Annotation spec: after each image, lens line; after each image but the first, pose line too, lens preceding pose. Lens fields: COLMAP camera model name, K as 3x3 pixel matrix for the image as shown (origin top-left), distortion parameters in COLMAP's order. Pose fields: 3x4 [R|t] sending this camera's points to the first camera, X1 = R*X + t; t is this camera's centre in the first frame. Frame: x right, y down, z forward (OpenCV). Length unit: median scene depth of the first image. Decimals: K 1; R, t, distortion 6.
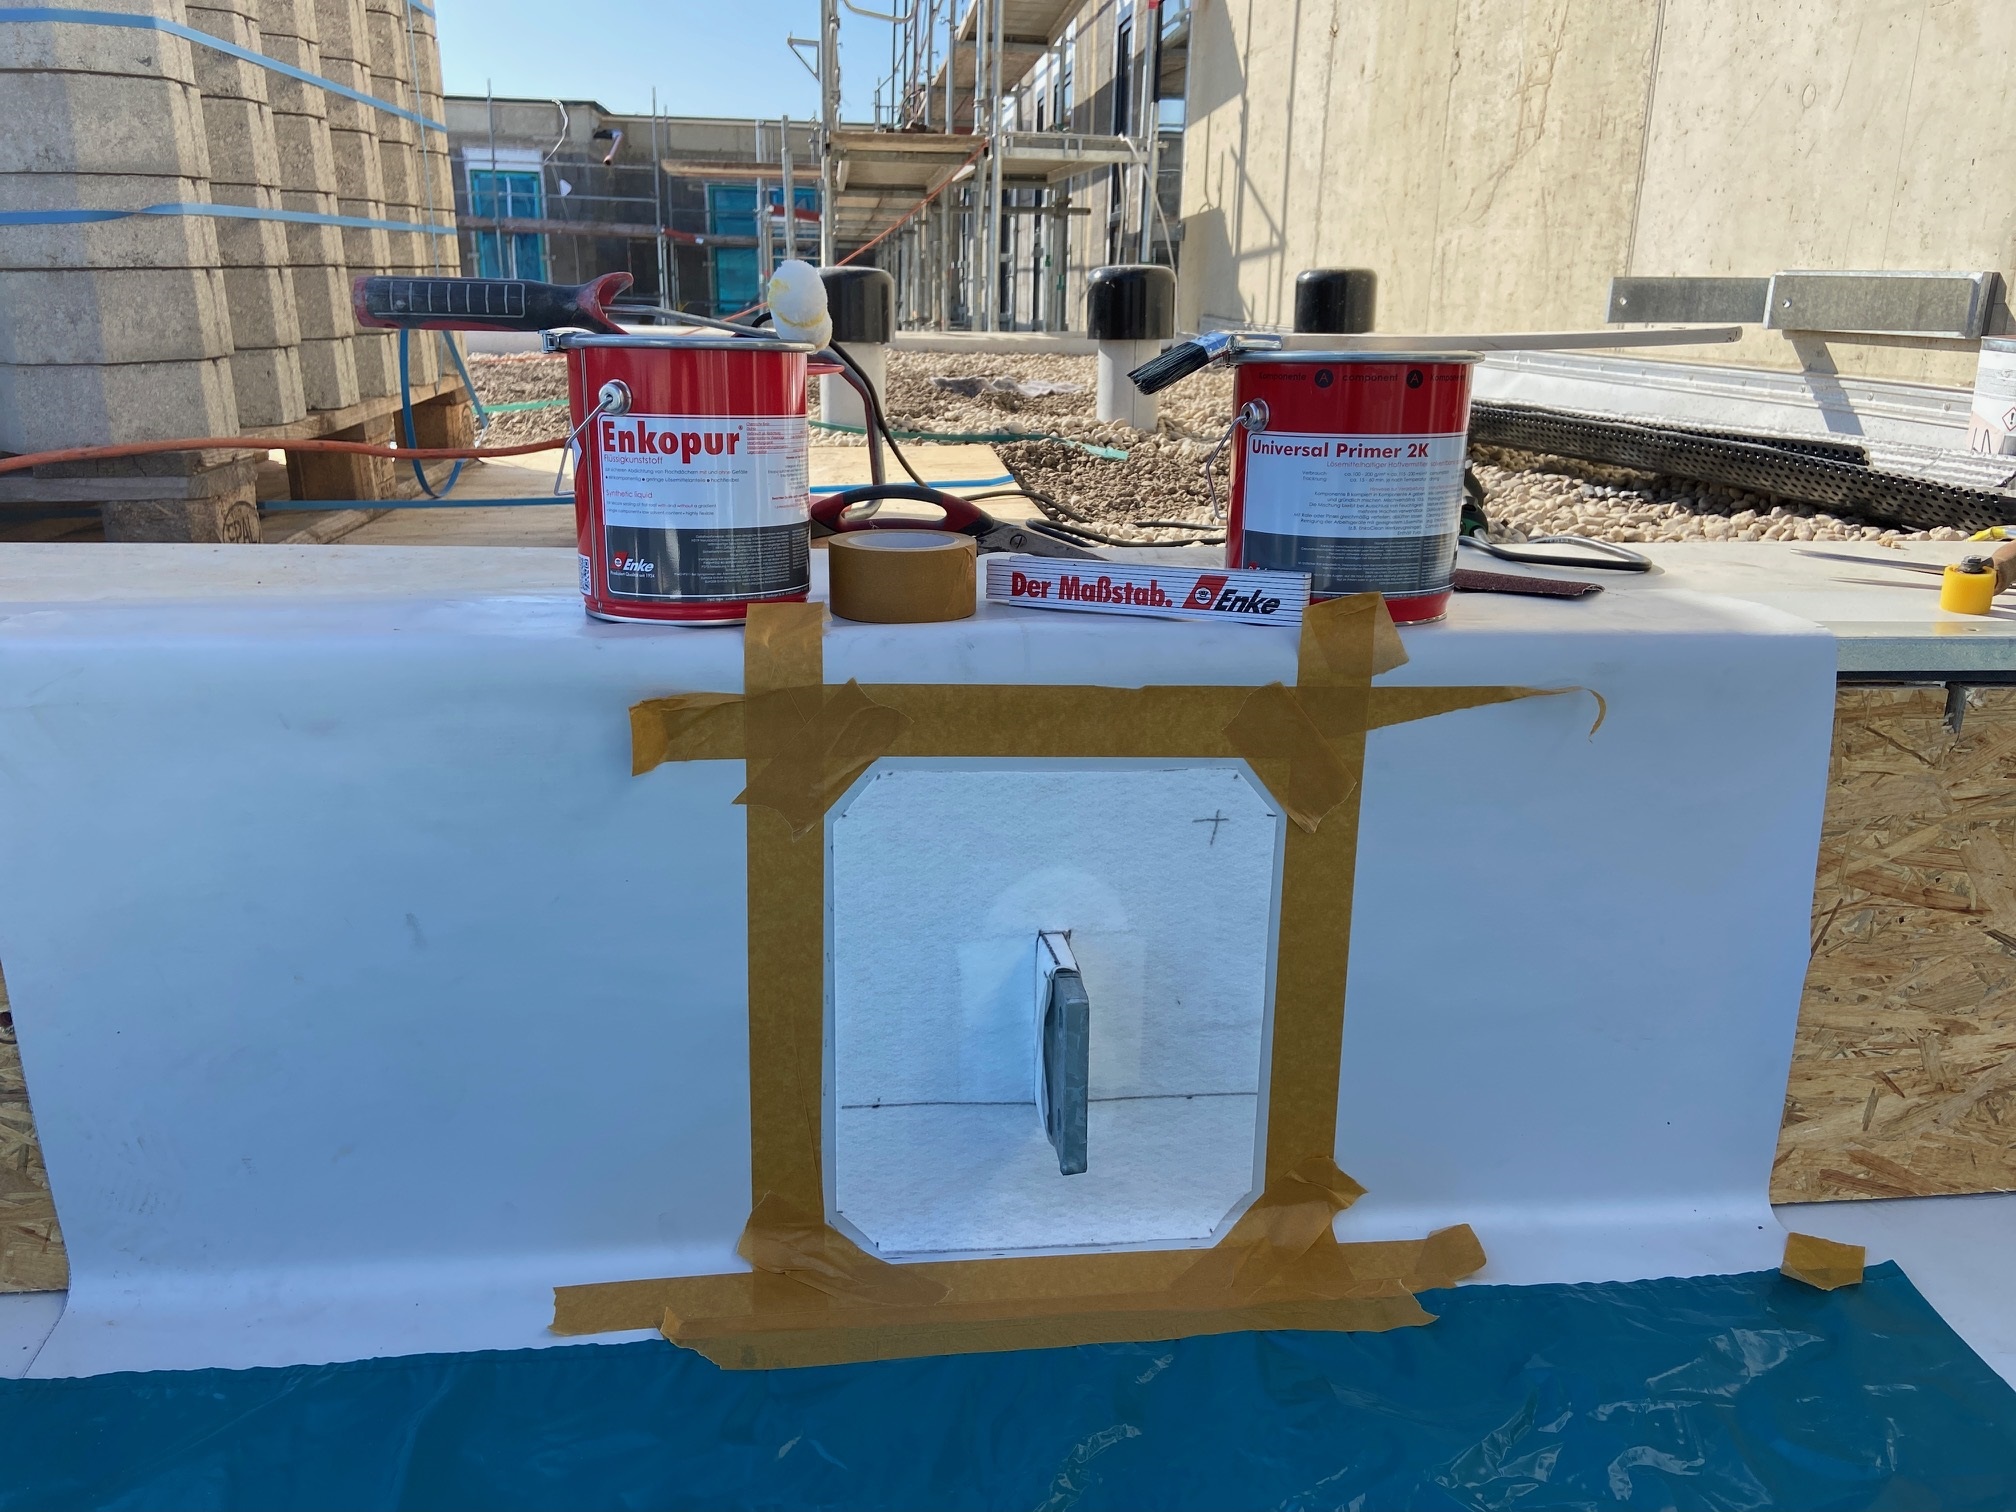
lens RADIAL K [[1546.4, 0, 983.4], [0, 1546.4, 714.9], [0, 0, 1]] dist [0.113666, -0.134621]
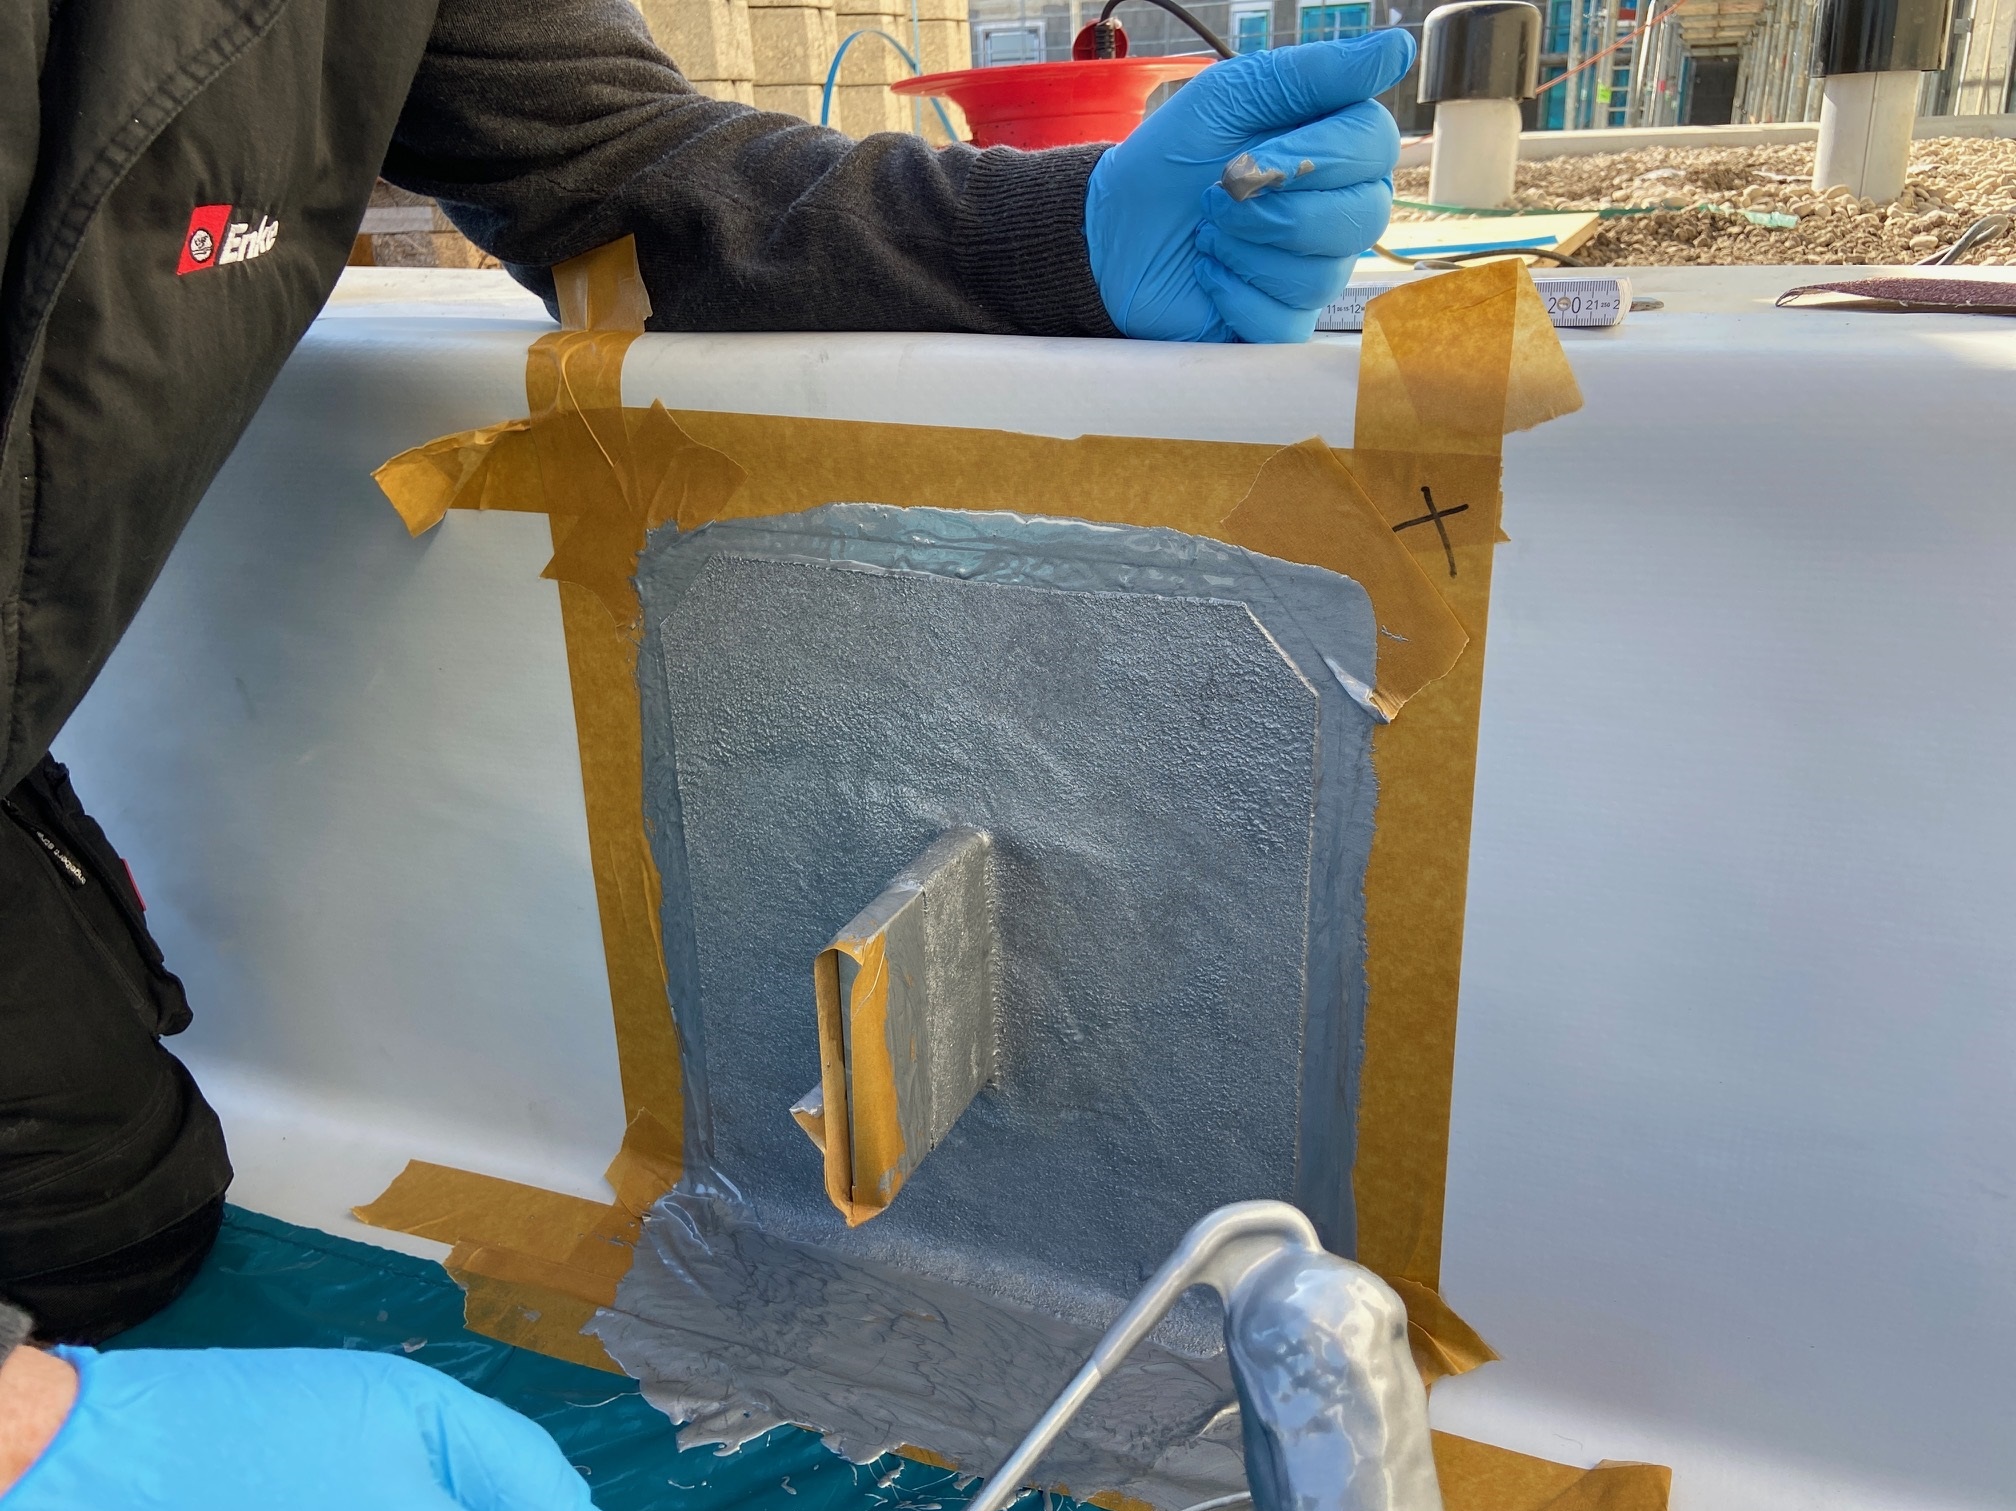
lens RADIAL K [[1546.4, 0, 983.4], [0, 1546.4, 714.4], [0, 0, 1]] dist [0.113666, -0.134621]
pose [[0.878616, 0.124204, -0.461093, 0.326936], [-0.082579, 0.990554, 0.109468, 0.022692], [0.470334, -0.058104, 0.880573, 0.429029]]
